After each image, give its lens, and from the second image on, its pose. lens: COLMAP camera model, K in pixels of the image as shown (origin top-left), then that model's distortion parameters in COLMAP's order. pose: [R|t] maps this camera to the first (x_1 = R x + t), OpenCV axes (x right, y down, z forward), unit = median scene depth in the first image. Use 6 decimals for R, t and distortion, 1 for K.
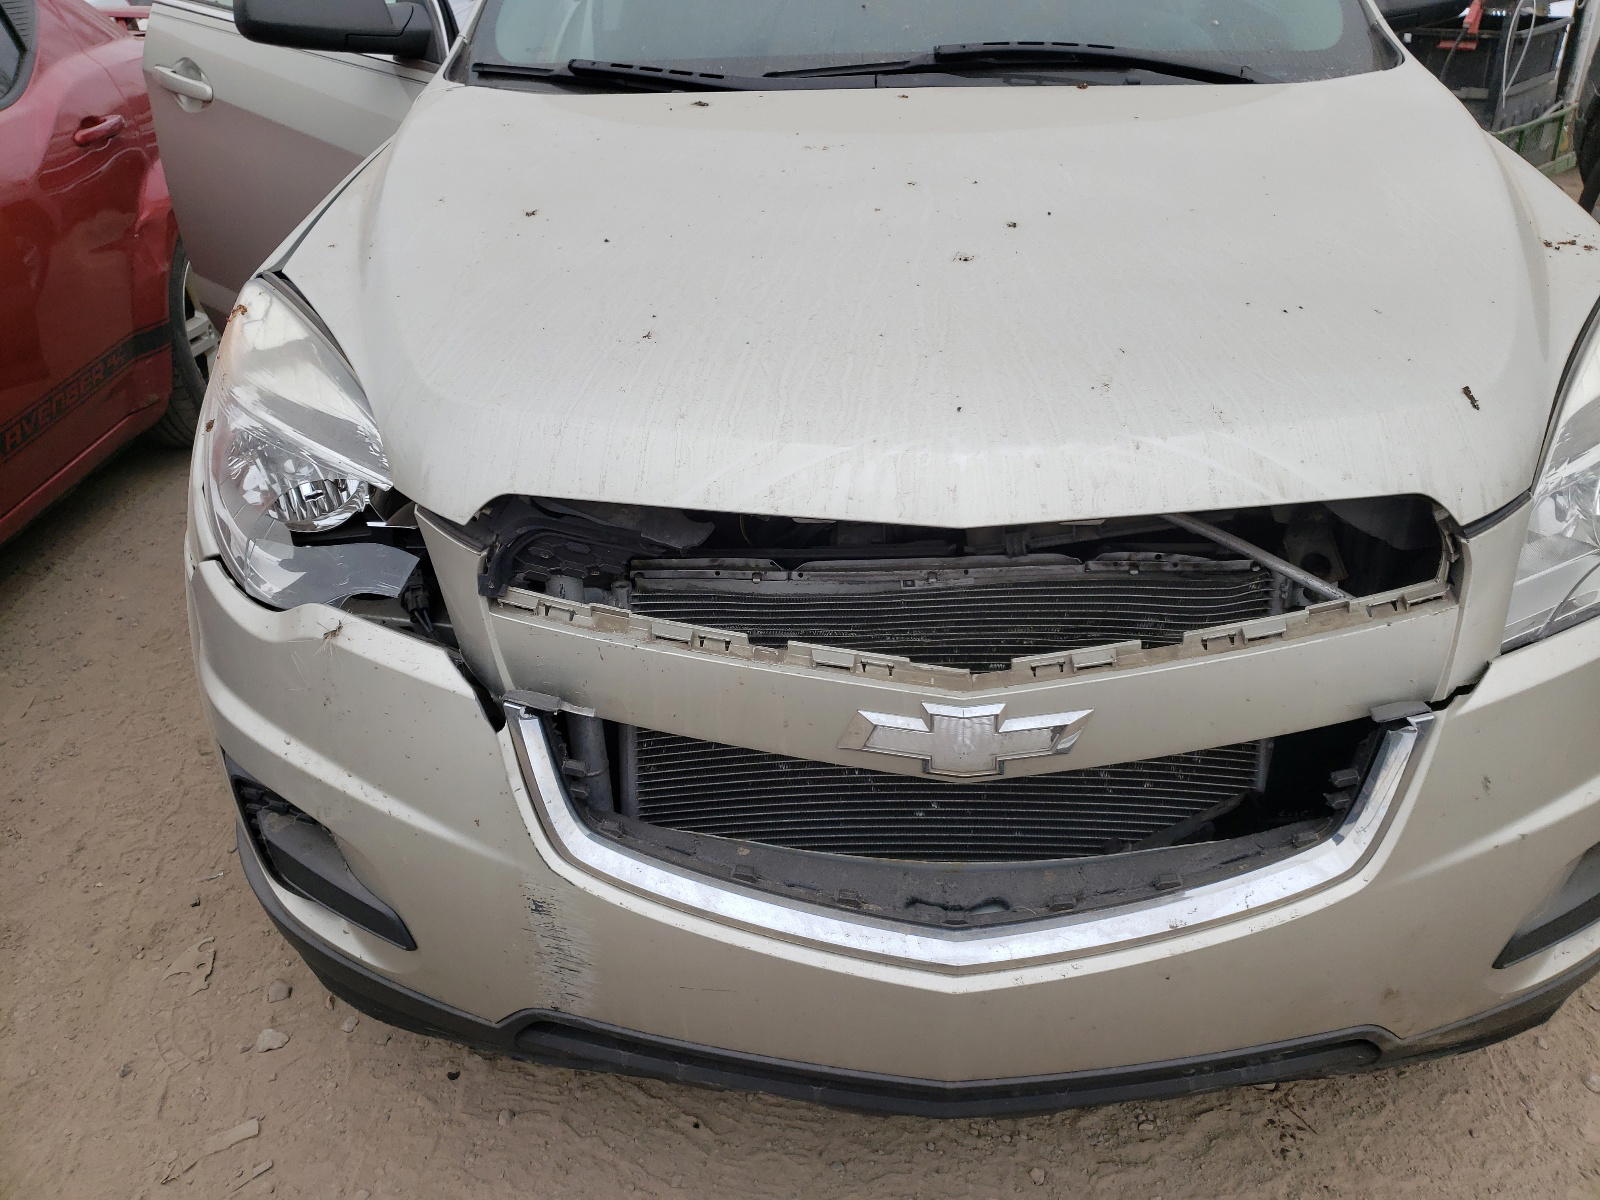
lens RADIAL K [[1250.3, 0, 800.0], [0, 1250.3, 600.0], [0, 0, 1]] dist [-0.000970, 0.002750]
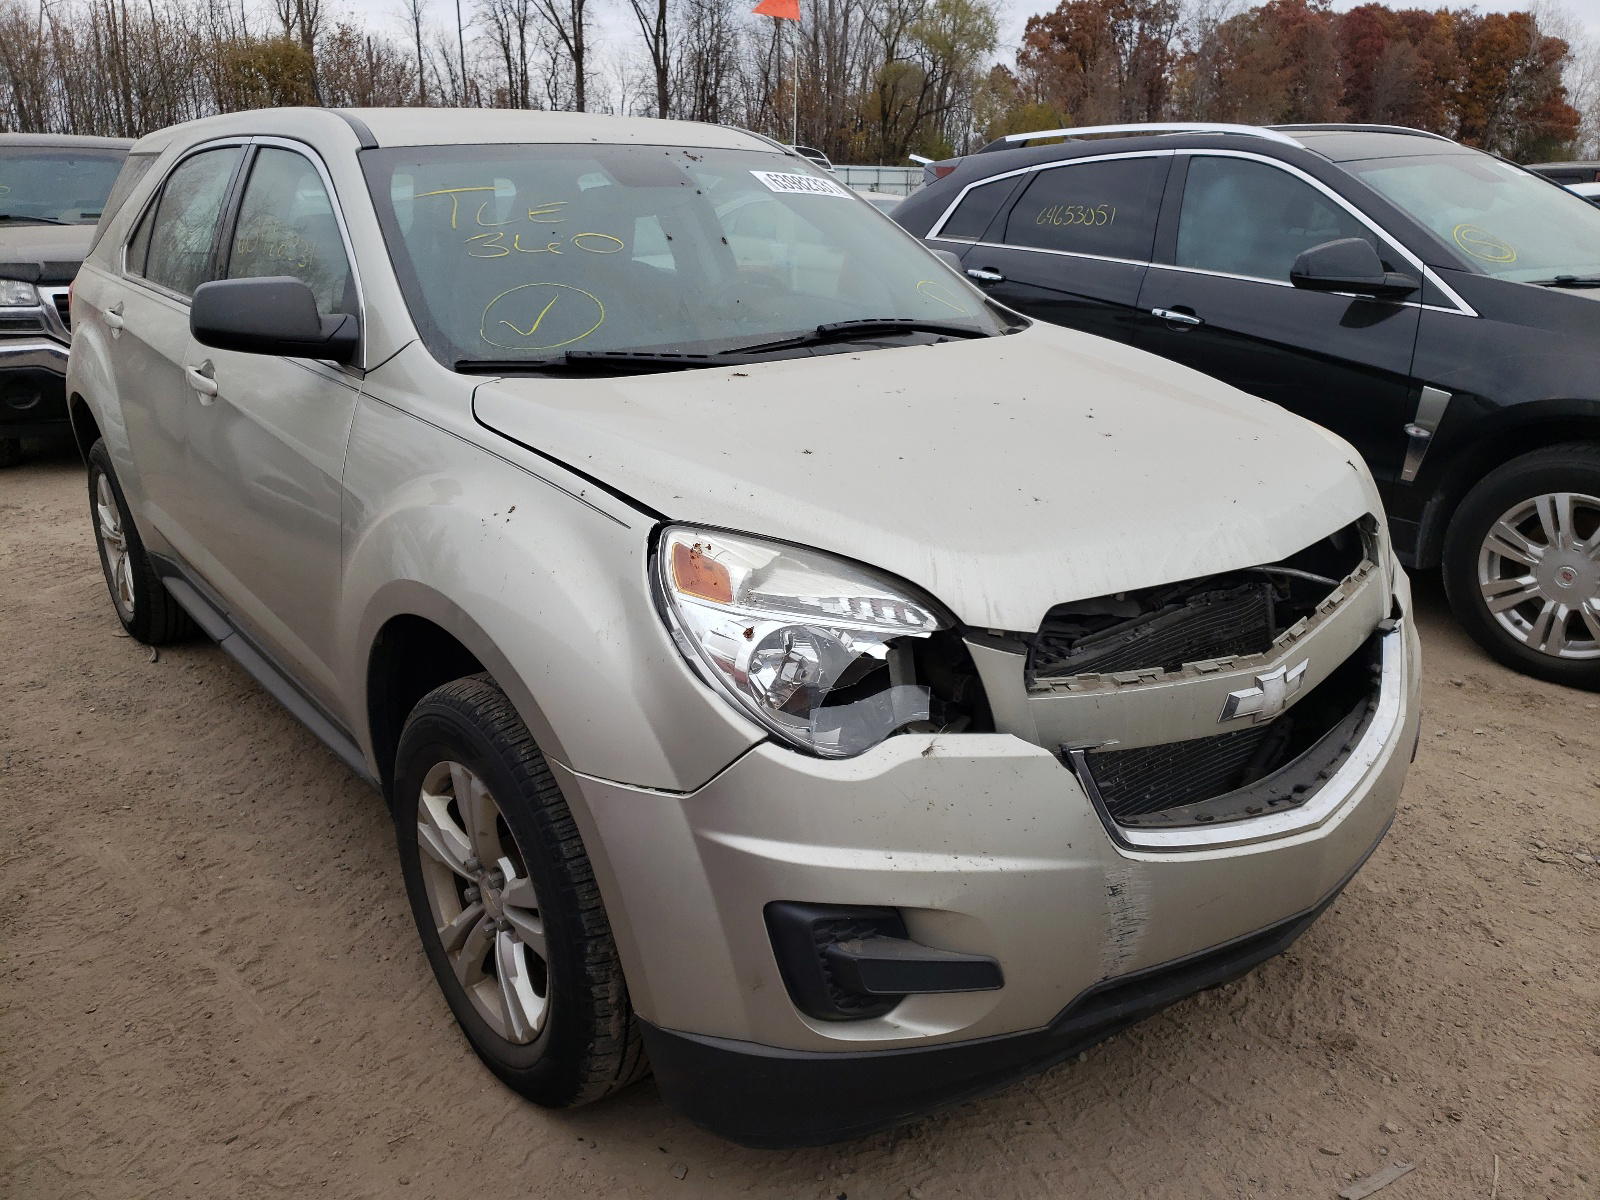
lens RADIAL K [[1250.3, 0, 800.0], [0, 1250.3, 600.0], [0, 0, 1]] dist [-0.000970, 0.002750]
pose [[0.760807, -0.184855, 0.622095, -1.300411], [0.308908, 0.946170, -0.096634, -0.039112], [-0.570744, 0.265690, 0.776955, 0.015691]]
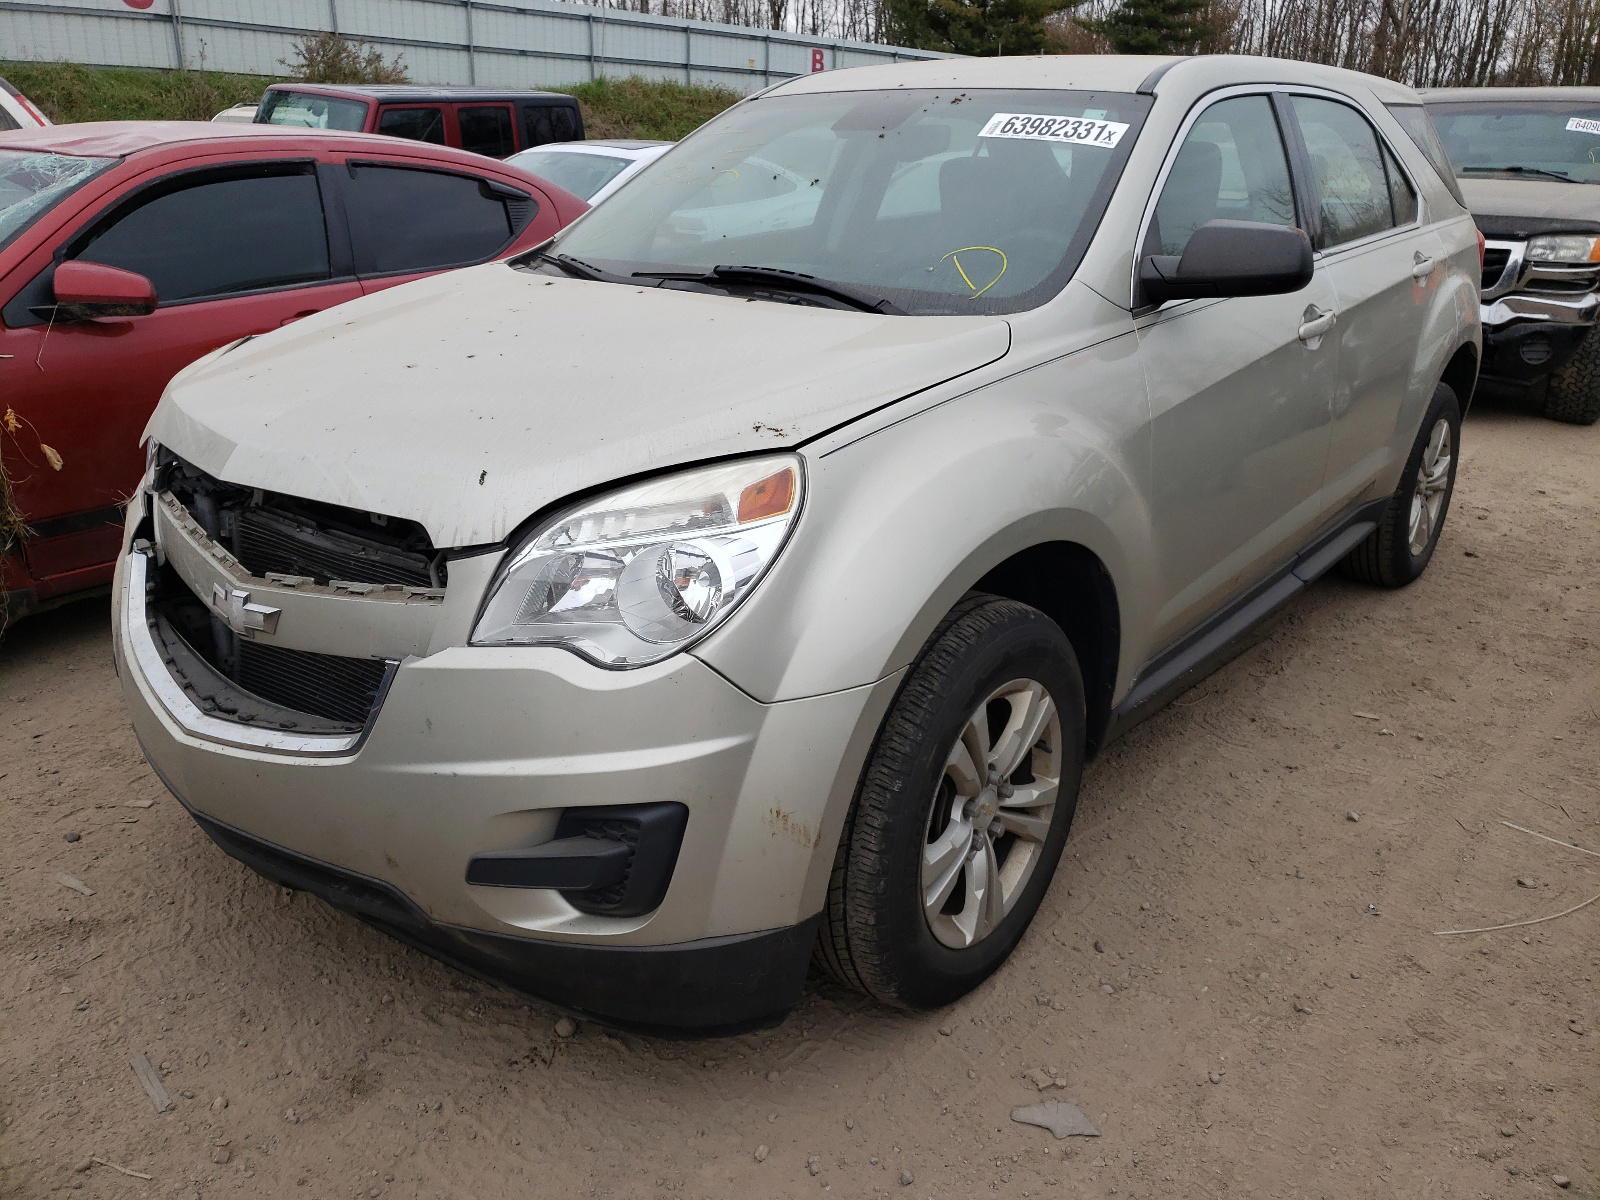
lens RADIAL K [[1250.3, 0, 800.0], [0, 1250.3, 600.0], [0, 0, 1]] dist [-0.000970, 0.002750]
pose [[0.803788, 0.238132, -0.545177, 1.623461], [-0.321488, 0.944931, -0.061245, -0.045706], [0.500570, 0.224496, 0.836081, -0.076340]]
